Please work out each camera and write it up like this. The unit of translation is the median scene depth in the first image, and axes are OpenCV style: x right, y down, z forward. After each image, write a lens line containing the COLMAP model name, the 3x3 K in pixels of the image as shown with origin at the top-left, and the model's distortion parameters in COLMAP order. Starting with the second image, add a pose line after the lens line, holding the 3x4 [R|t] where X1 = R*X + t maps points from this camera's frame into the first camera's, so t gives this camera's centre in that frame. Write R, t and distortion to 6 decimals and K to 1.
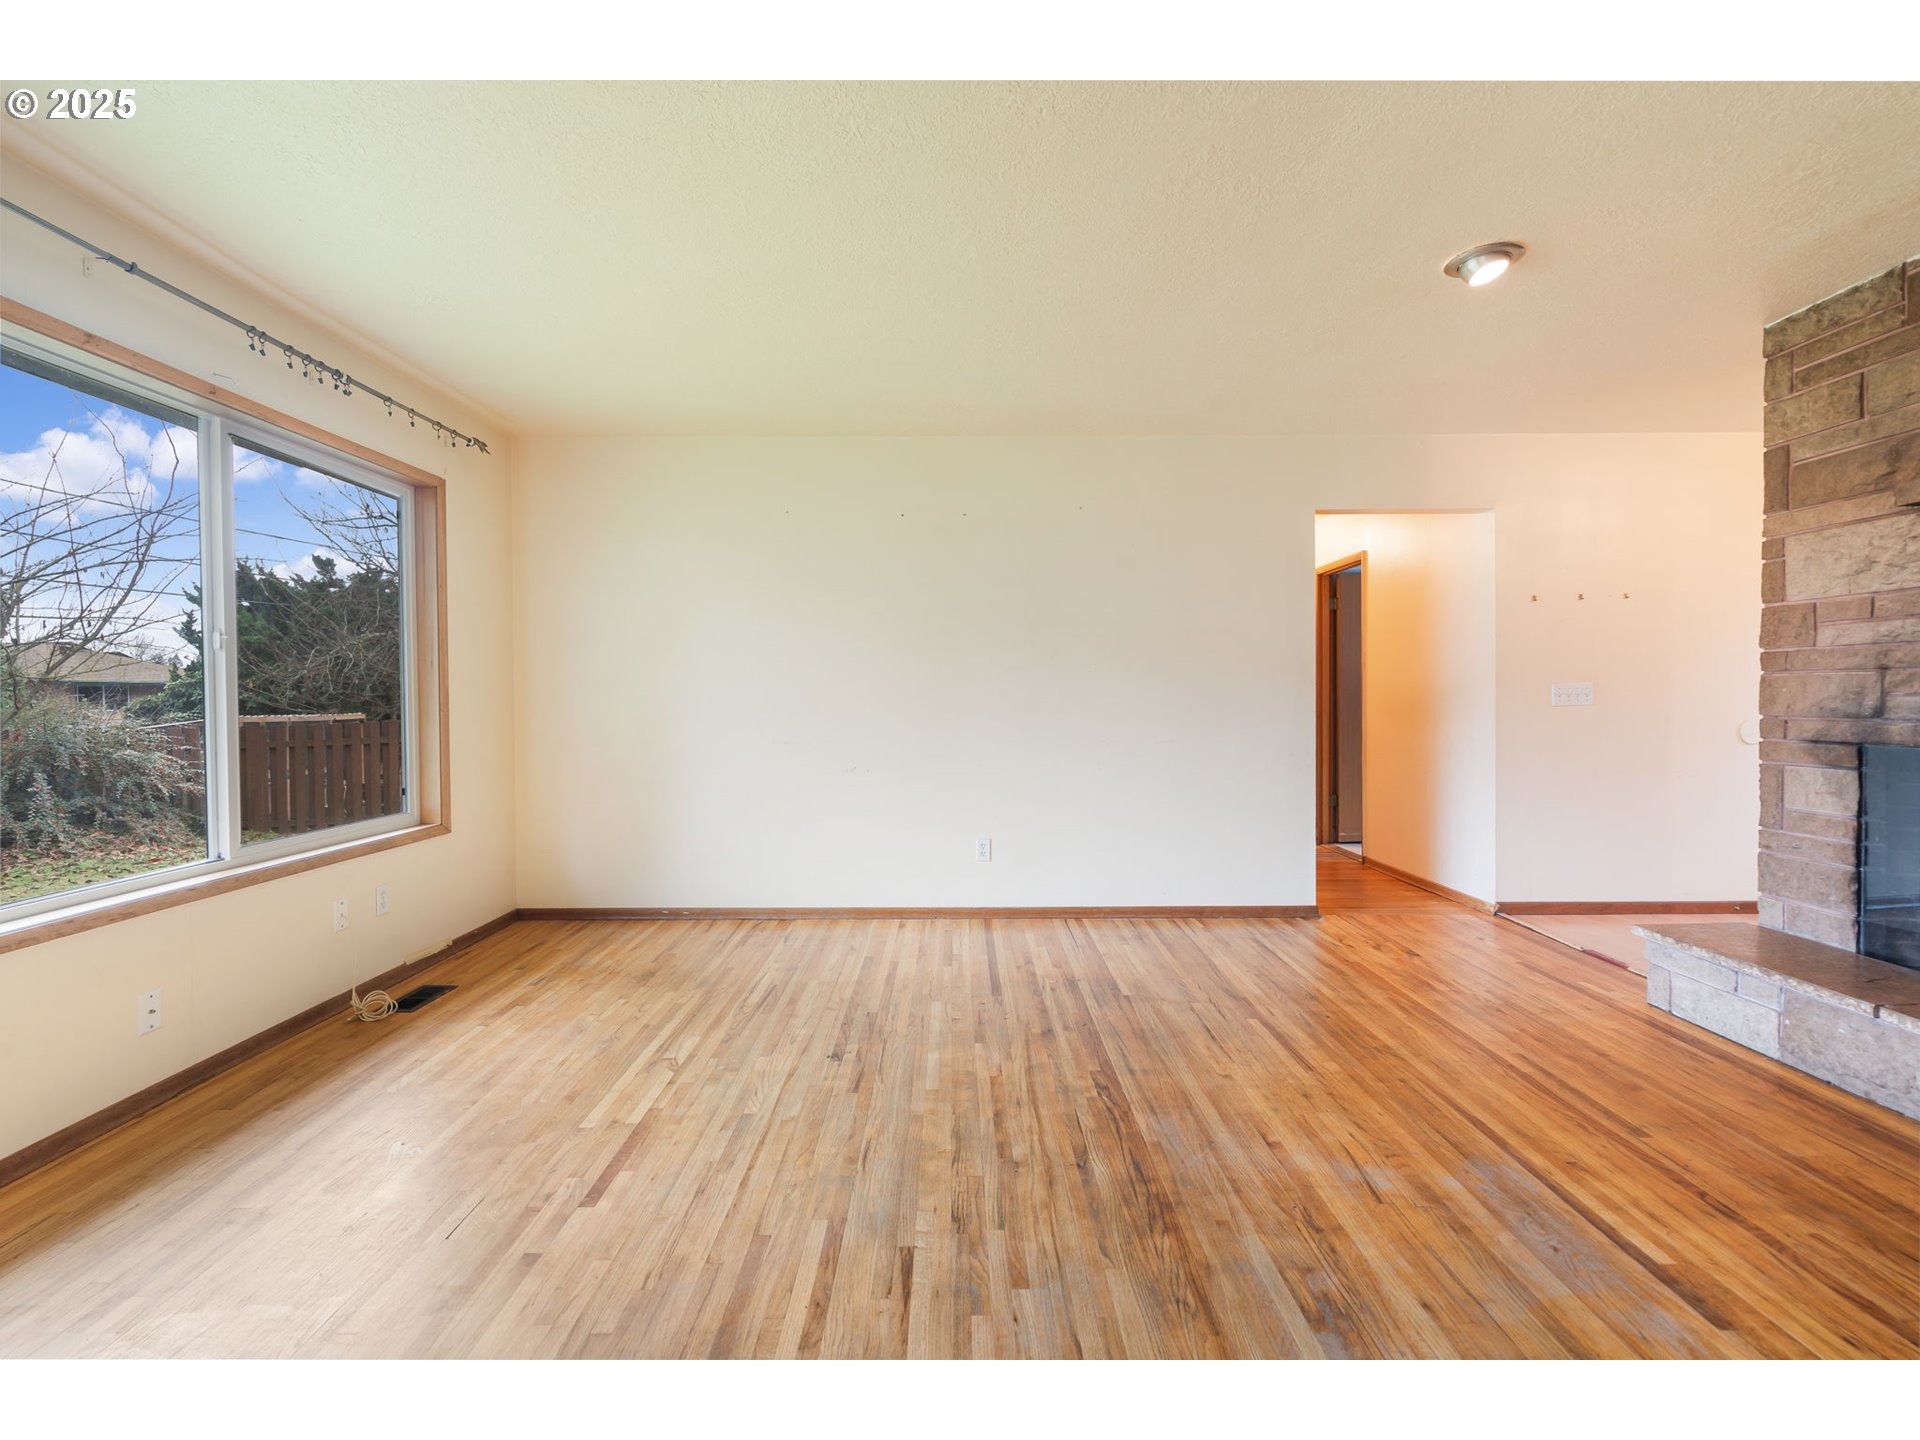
lens RADIAL K [[870.2, 0, 952.5], [0, 870.2, 707.5], [0, 0, 1]] dist [-0.011569, 0.007083]
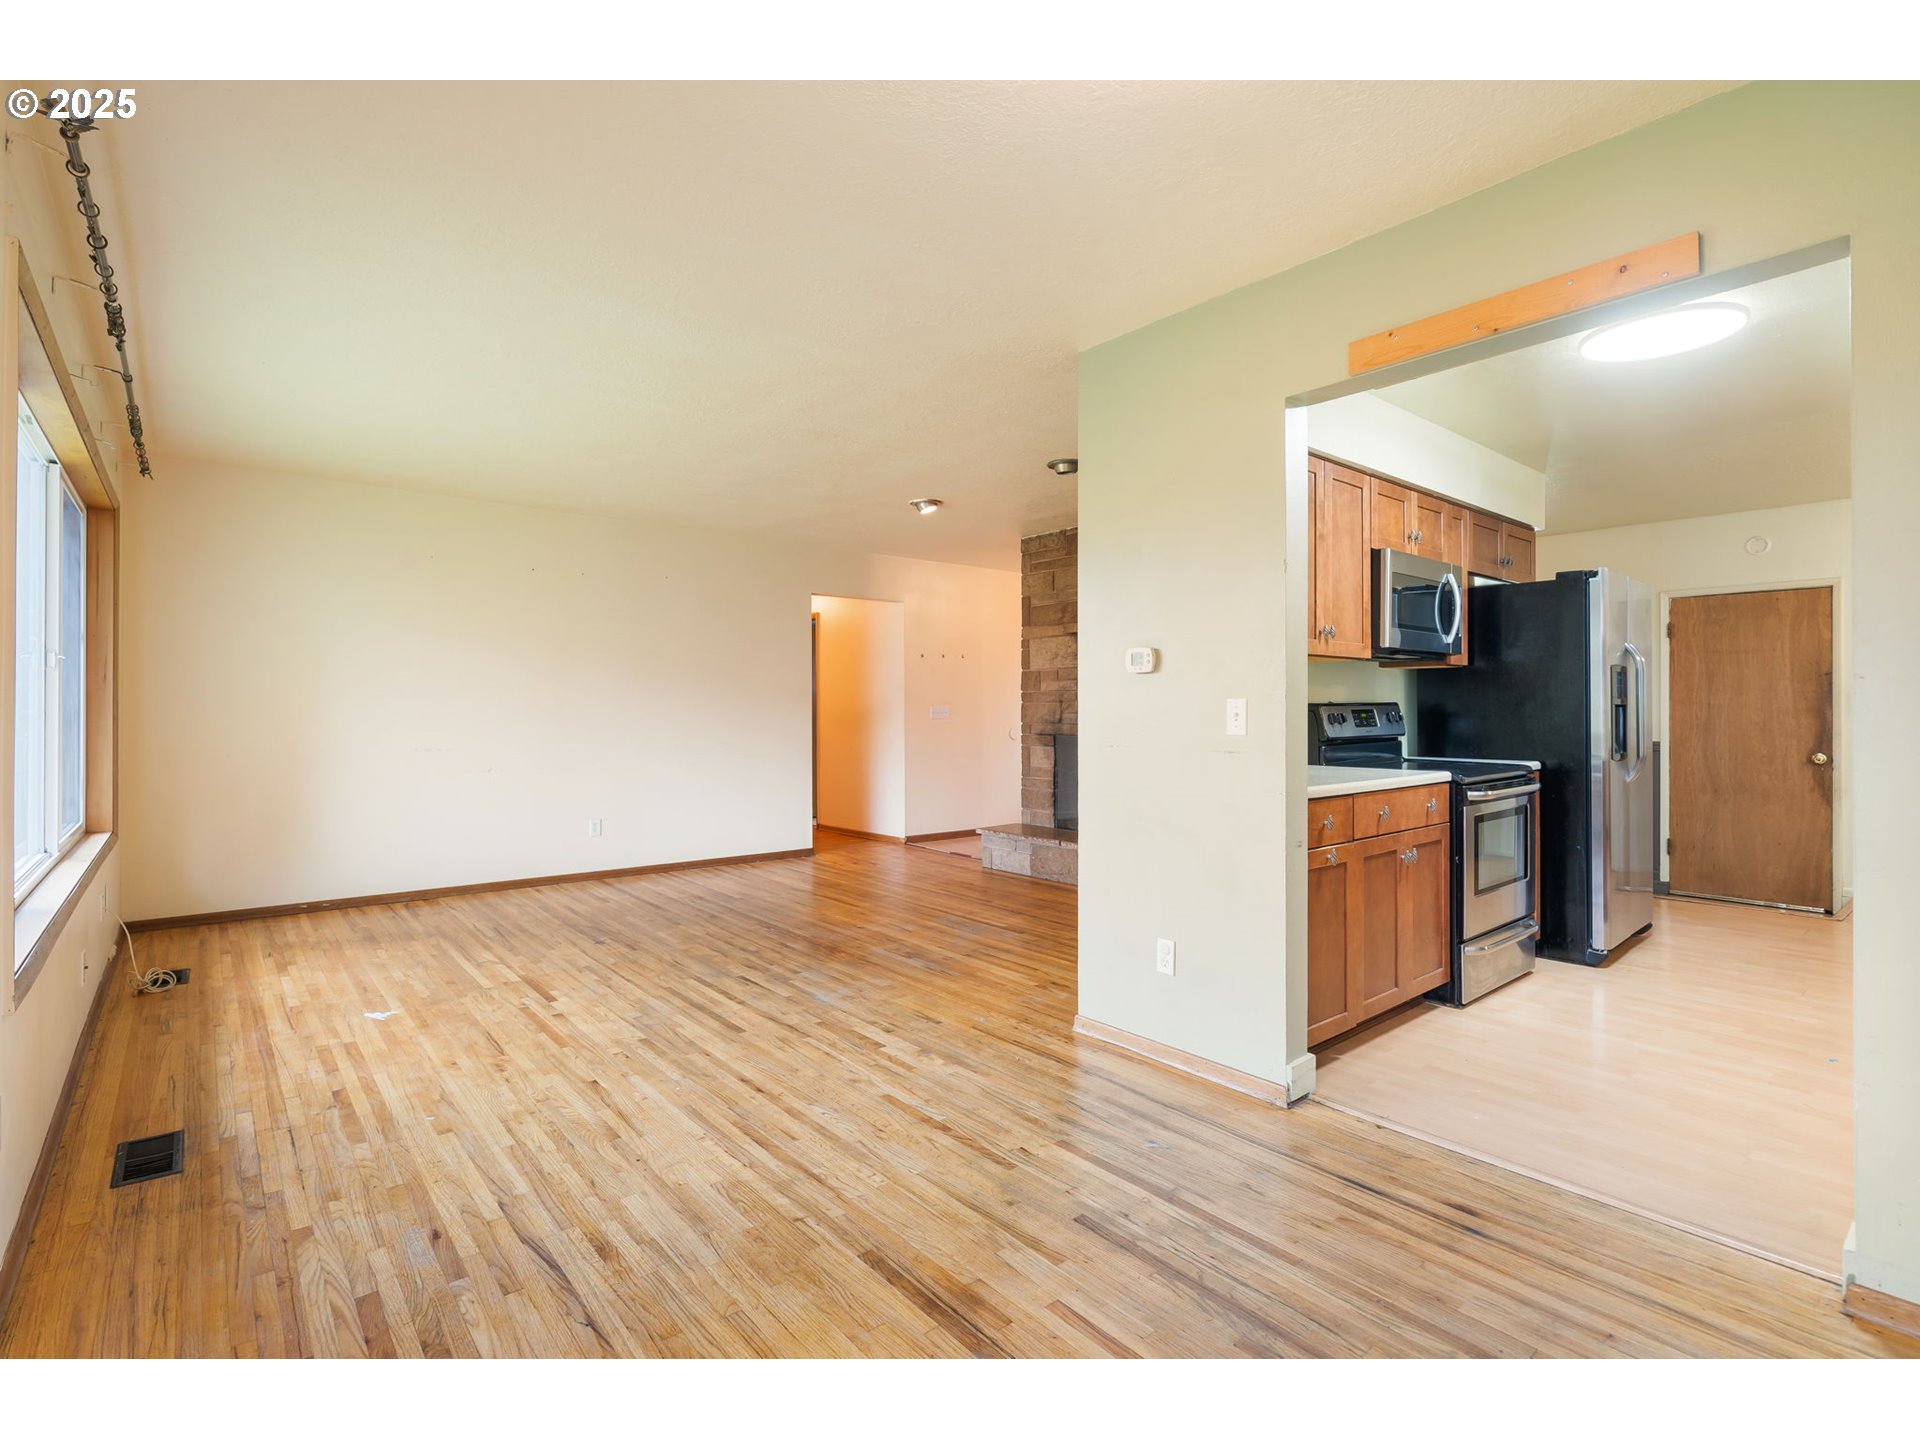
lens RADIAL K [[917.7, 0, 953.1], [0, 917.7, 707.8], [0, 0, 1]] dist [-0.001565, 0.000477]
pose [[0.766567, 0.006087, 0.642136, -0.709210], [0.007023, 0.999816, -0.017862, 0.012817], [-0.642126, 0.018203, 0.766383, -0.681407]]
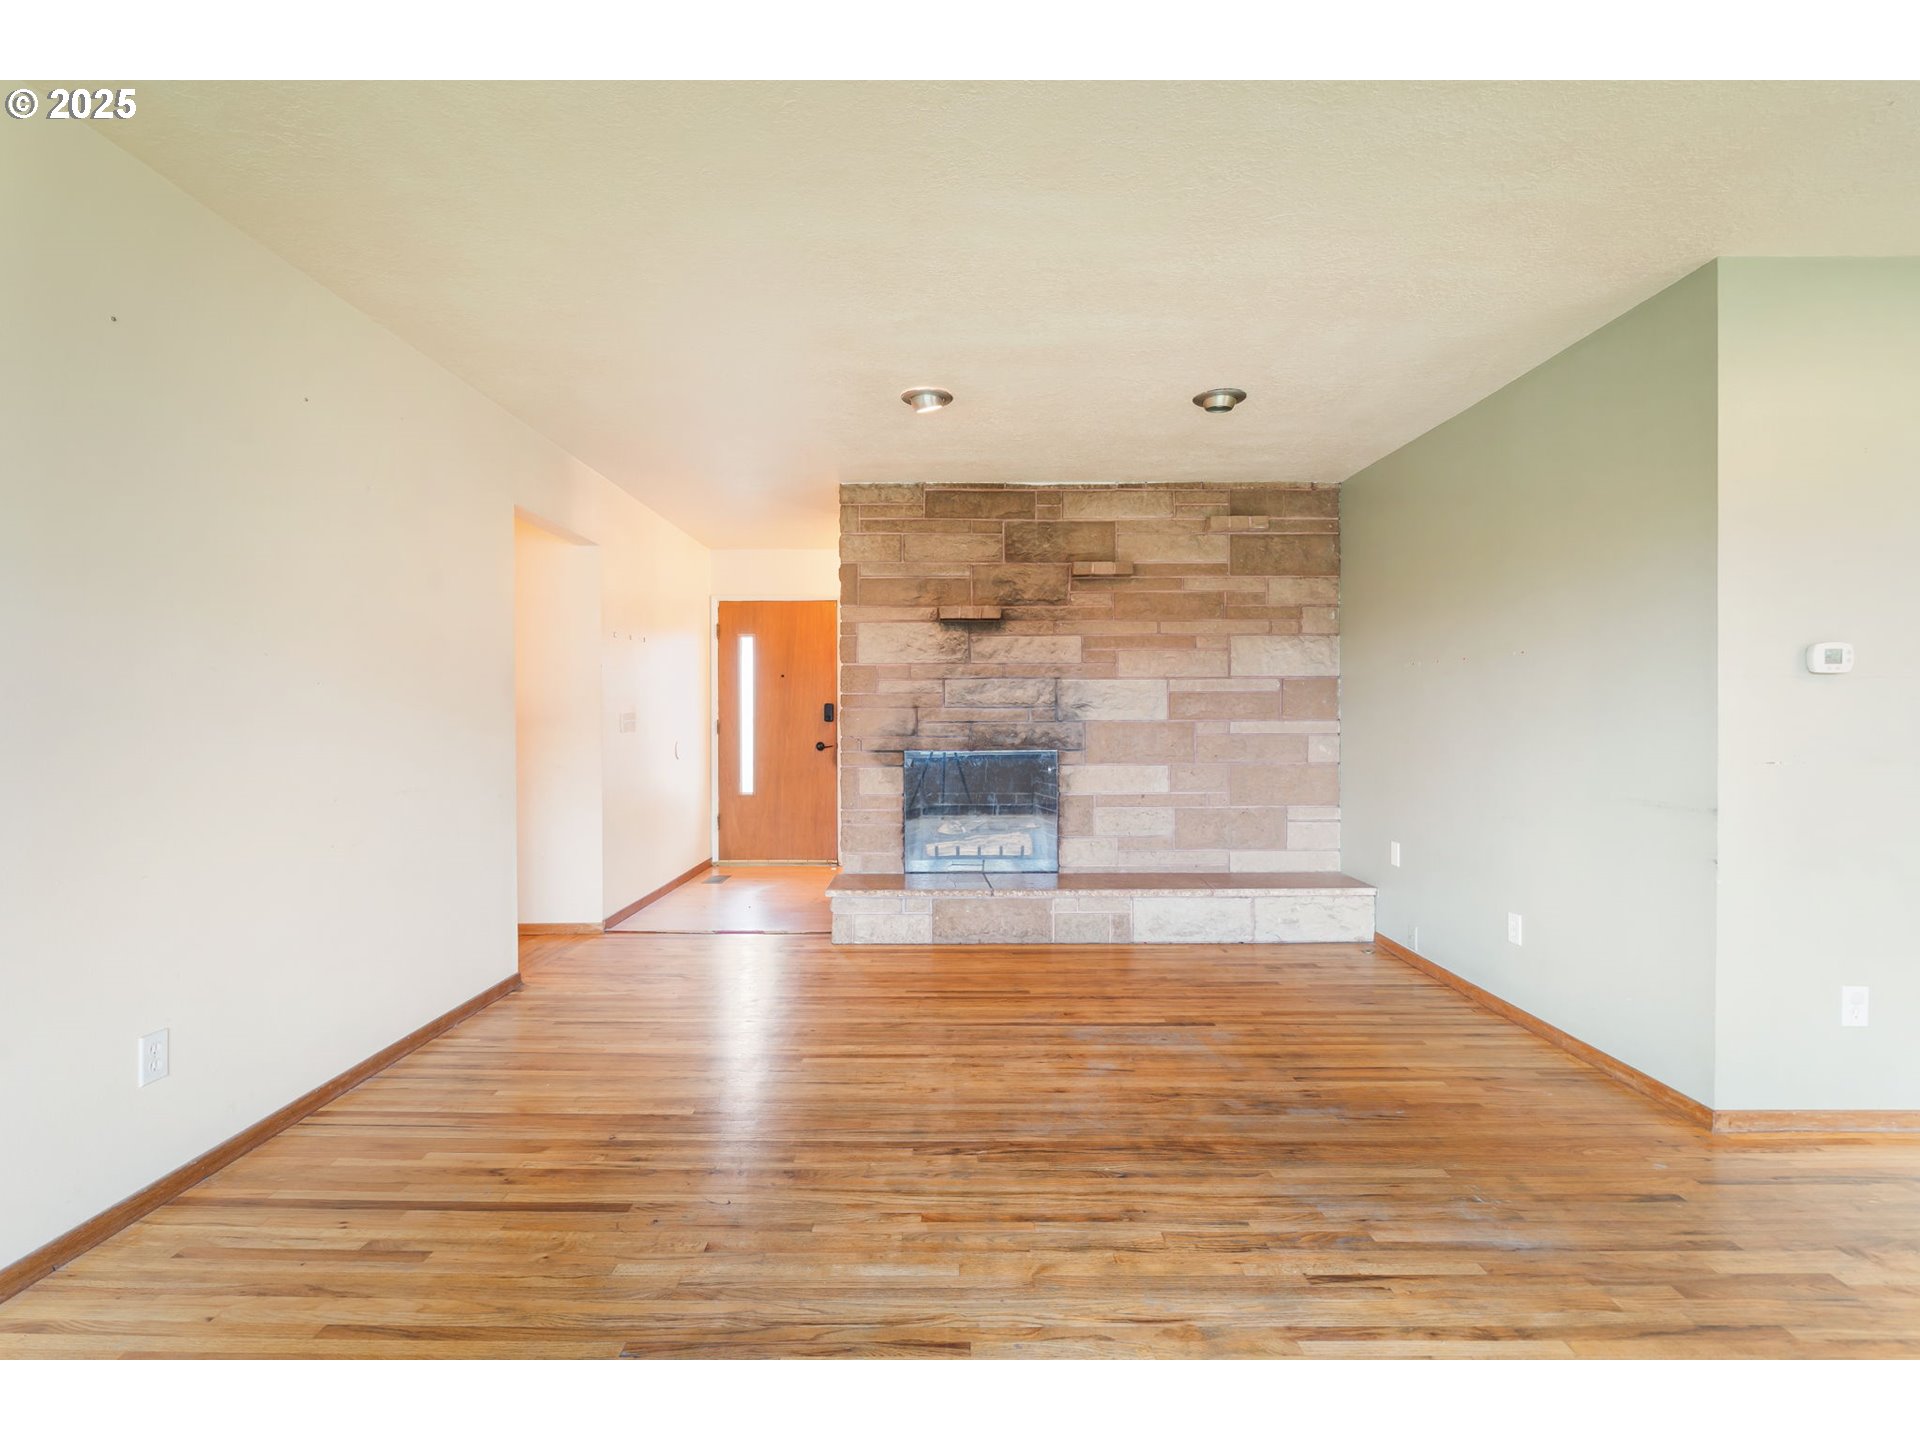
lens RADIAL K [[867.3, 0, 965.6], [0, 867.3, 717.3], [0, 0, 1]] dist [-0.002479, 0.000361]
pose [[-0.007935, 0.007992, 0.999937, -0.684289], [0.014209, 0.999868, -0.007878, -0.009870], [-0.999868, 0.014146, -0.008048, 0.914269]]
